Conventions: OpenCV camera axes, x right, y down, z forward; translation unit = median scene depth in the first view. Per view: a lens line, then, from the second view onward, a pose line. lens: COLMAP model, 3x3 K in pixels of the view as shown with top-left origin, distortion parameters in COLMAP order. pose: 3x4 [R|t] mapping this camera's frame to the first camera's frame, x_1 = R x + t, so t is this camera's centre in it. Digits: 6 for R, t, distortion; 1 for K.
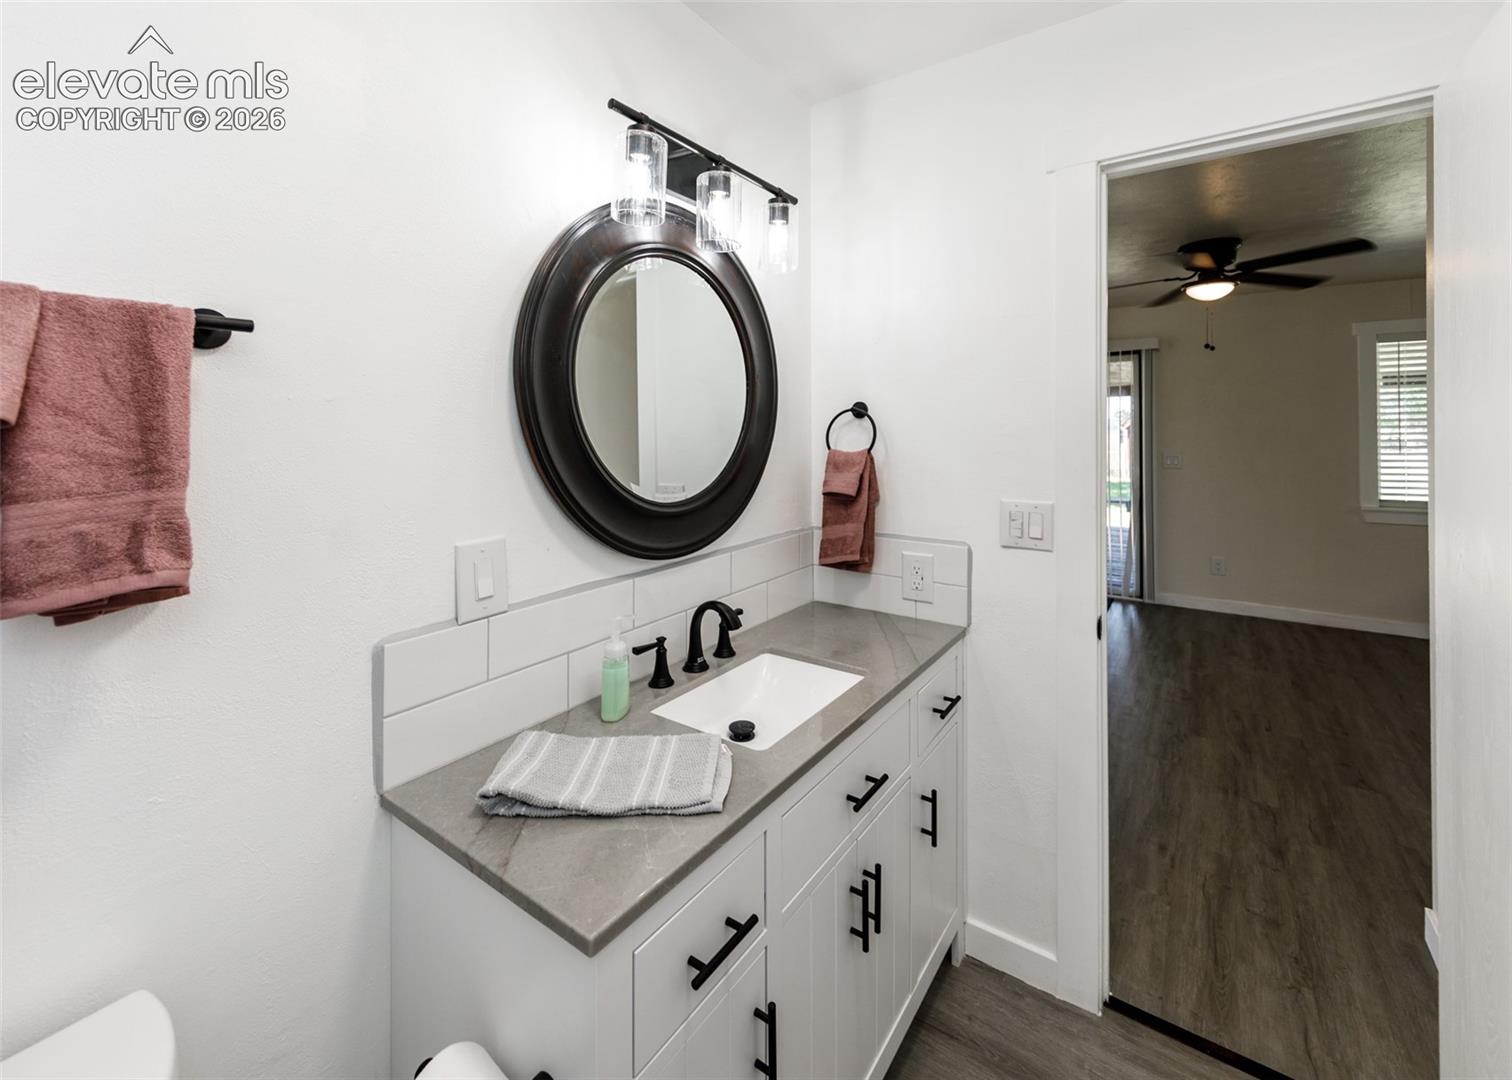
lens RADIAL K [[639.6, 0, 751.1], [0, 639.6, 423.7], [0, 0, 1]] dist [0.002840, 0.000278]
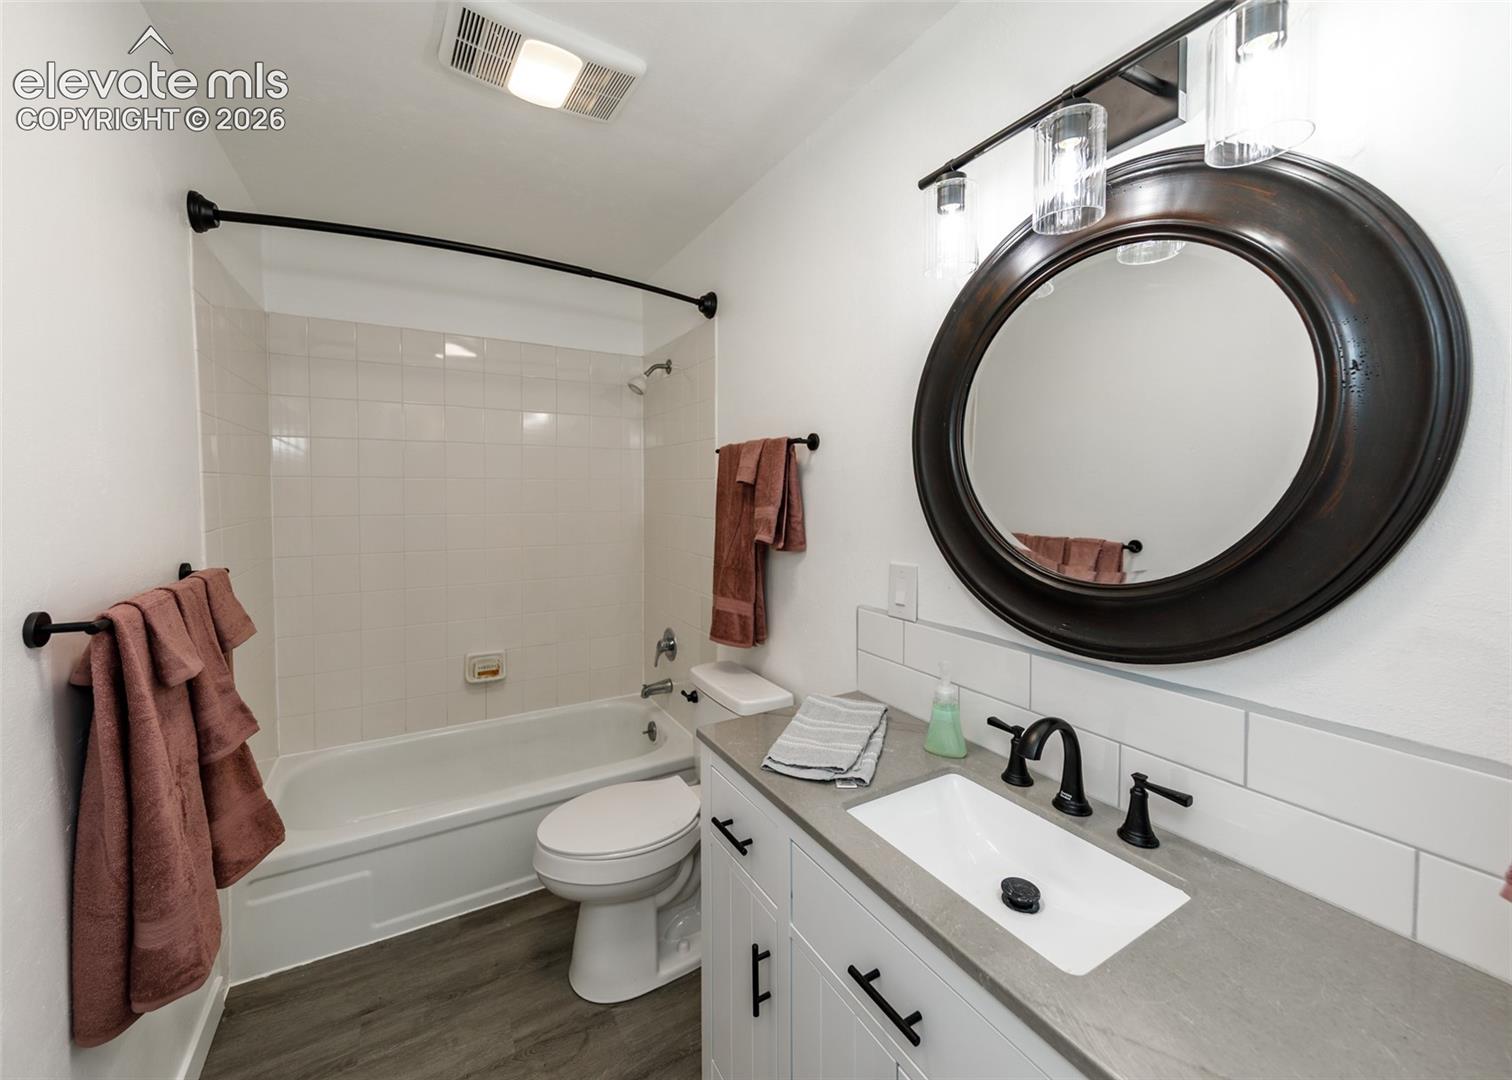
lens RADIAL K [[591.2, 0, 759.9], [0, 591.2, 505.1], [0, 0, 1]] dist [-0.000574, -0.000050]
pose [[-0.399829, 0.037566, -0.915820, 0.908684], [0.011934, 0.999288, 0.035779, 0.002000], [0.916512, 0.003376, -0.399993, 1.262221]]
